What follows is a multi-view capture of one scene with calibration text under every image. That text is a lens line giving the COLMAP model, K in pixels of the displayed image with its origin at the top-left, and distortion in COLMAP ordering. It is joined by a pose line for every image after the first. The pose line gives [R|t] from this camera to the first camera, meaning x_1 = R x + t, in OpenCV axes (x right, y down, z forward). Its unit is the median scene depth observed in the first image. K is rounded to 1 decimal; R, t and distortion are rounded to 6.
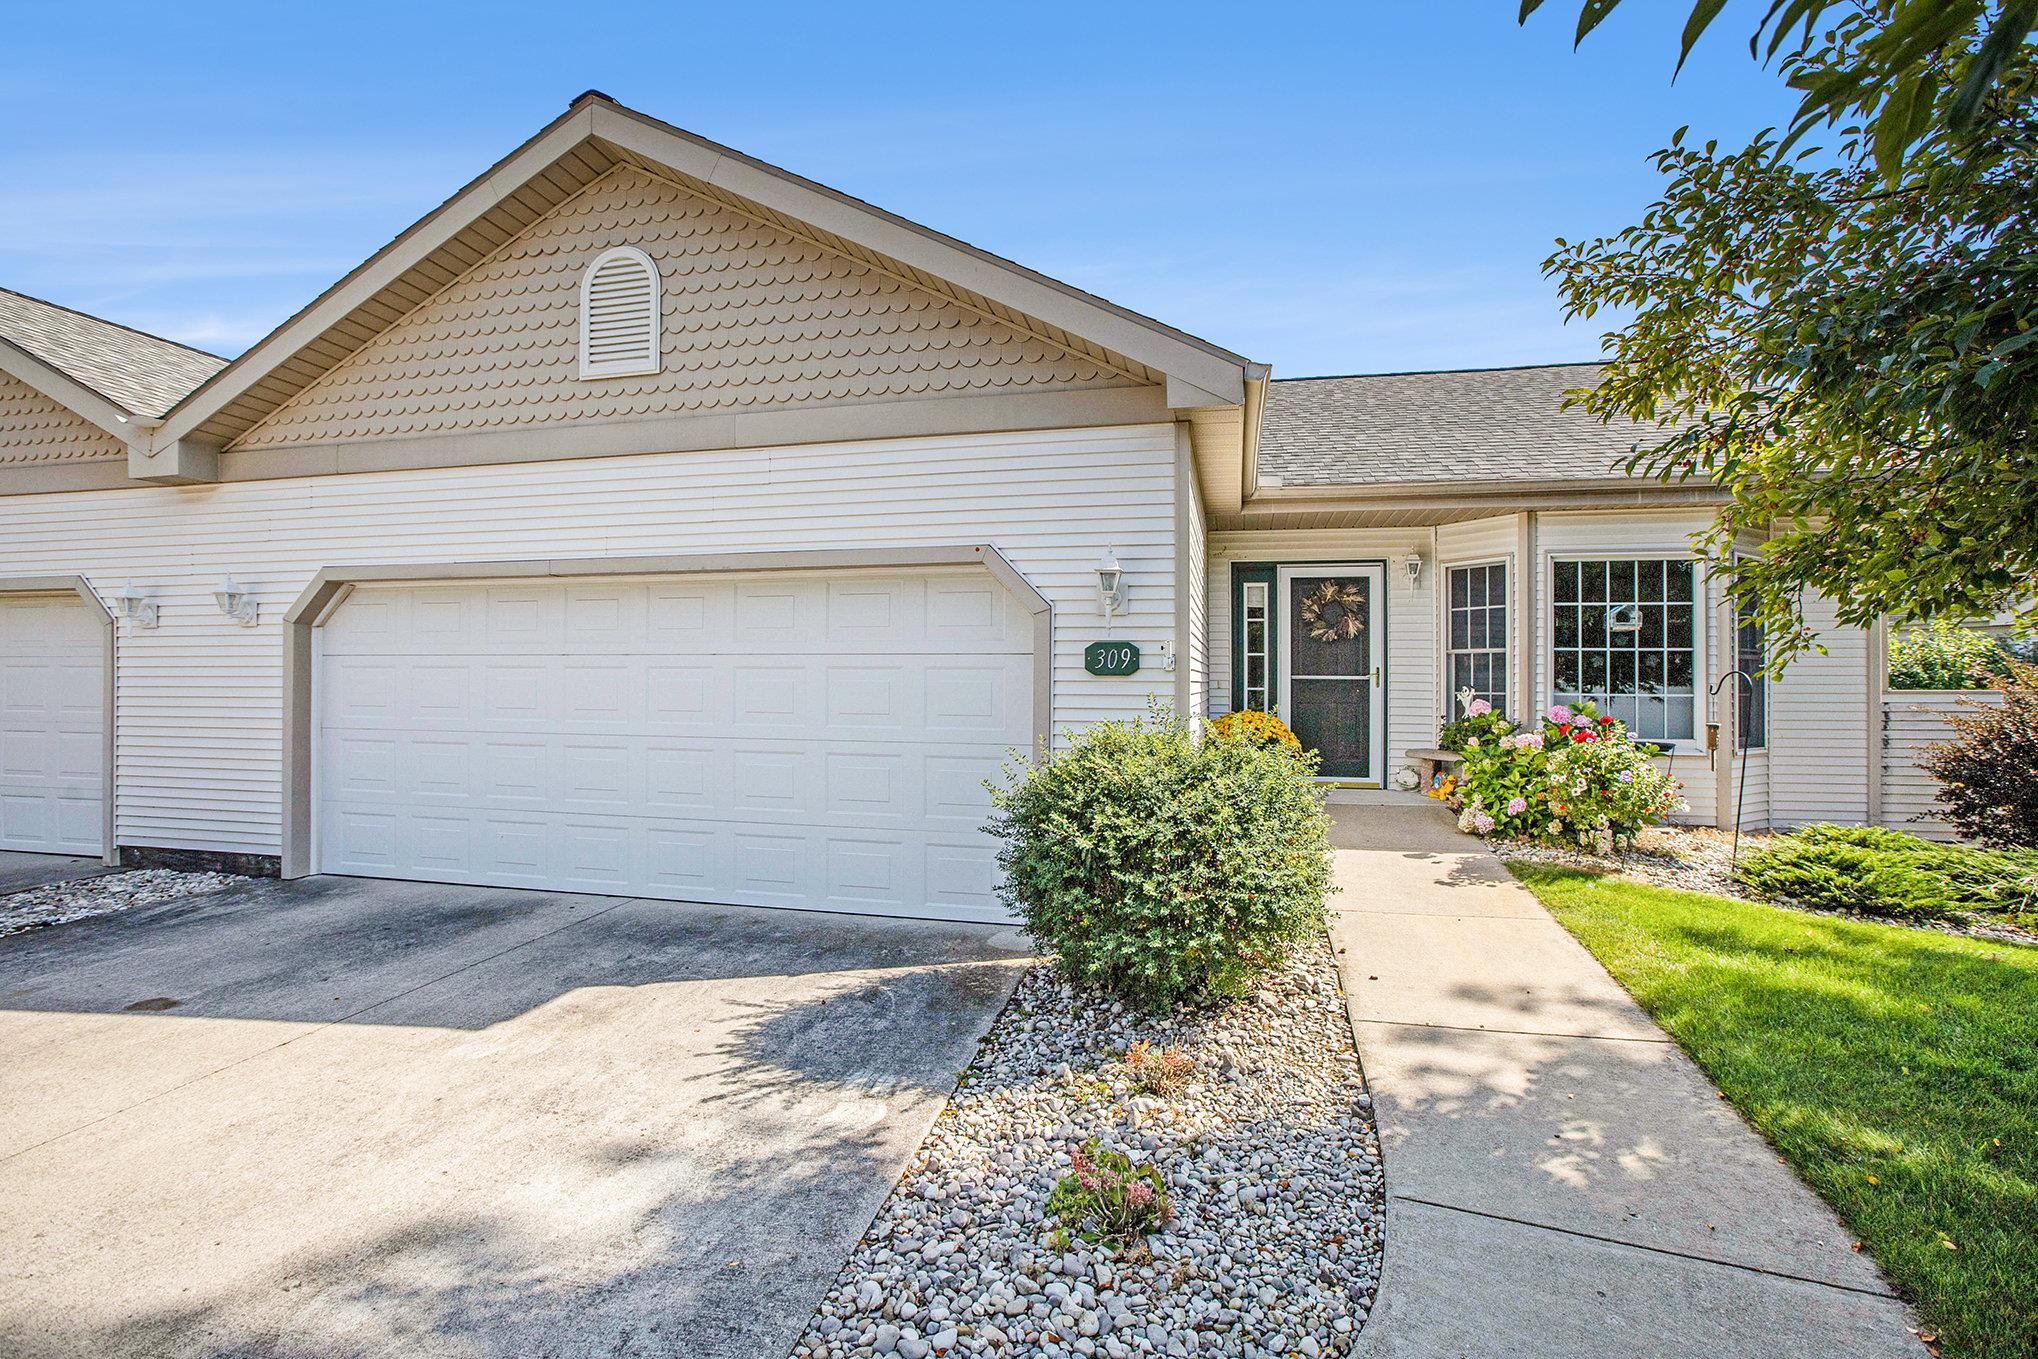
lens RADIAL K [[926.7, 0, 1013.2], [0, 926.7, 663.8], [0, 0, 1]] dist [-0.066924, 0.026056]
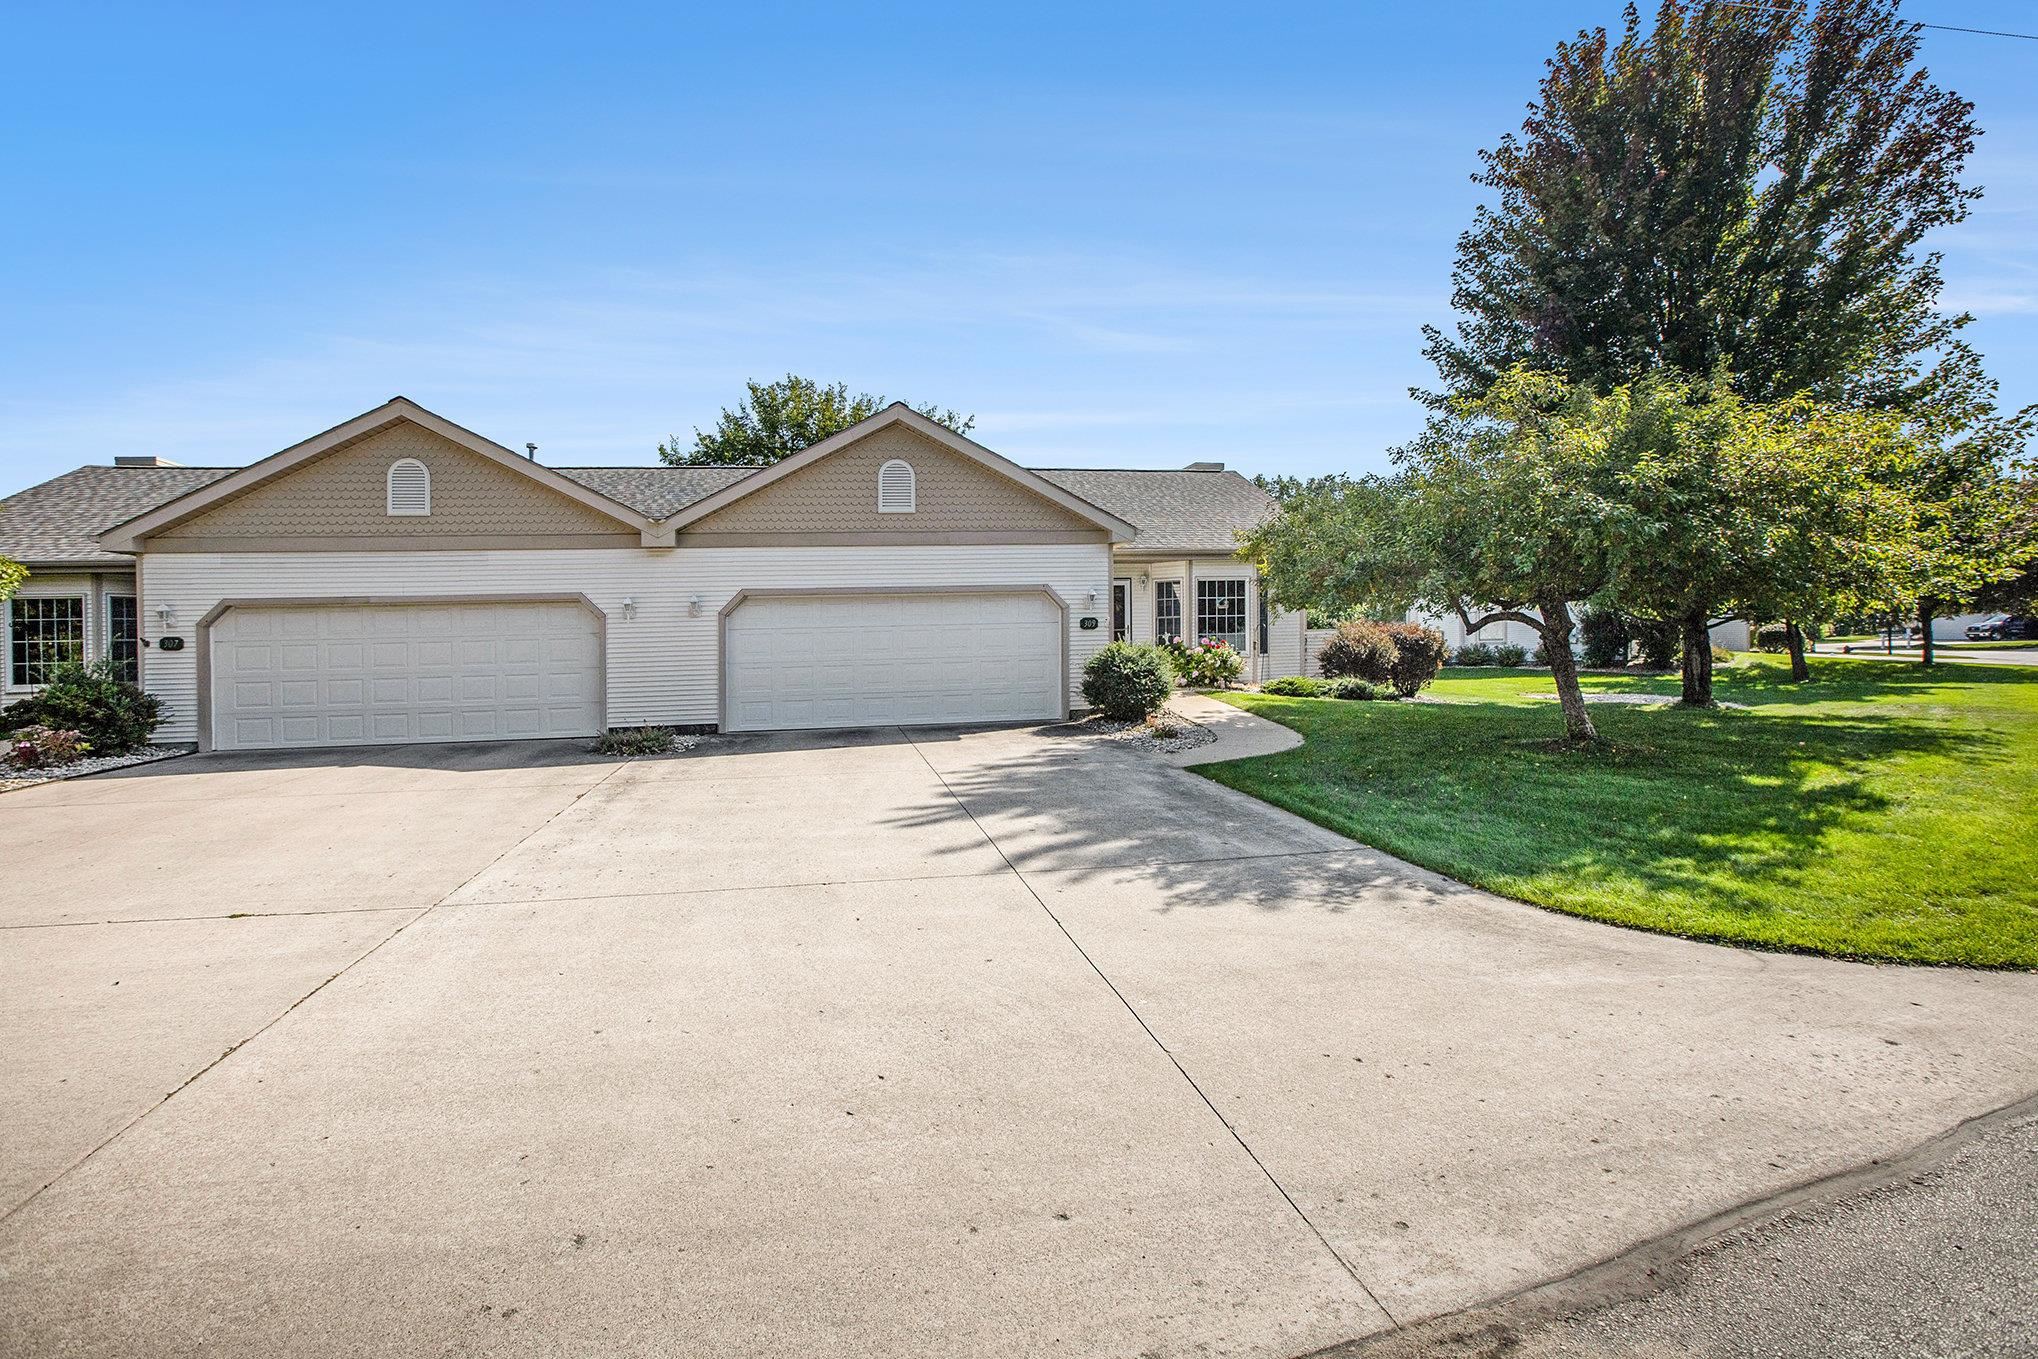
lens RADIAL K [[926.7, 0, 1013.2], [0, 926.7, 663.8], [0, 0, 1]] dist [-0.066924, 0.026056]
pose [[0.906739, -0.038123, 0.419965, -1.101973], [0.020200, 0.998688, 0.047045, -0.017196], [-0.421208, -0.034174, 0.906320, -1.283782]]
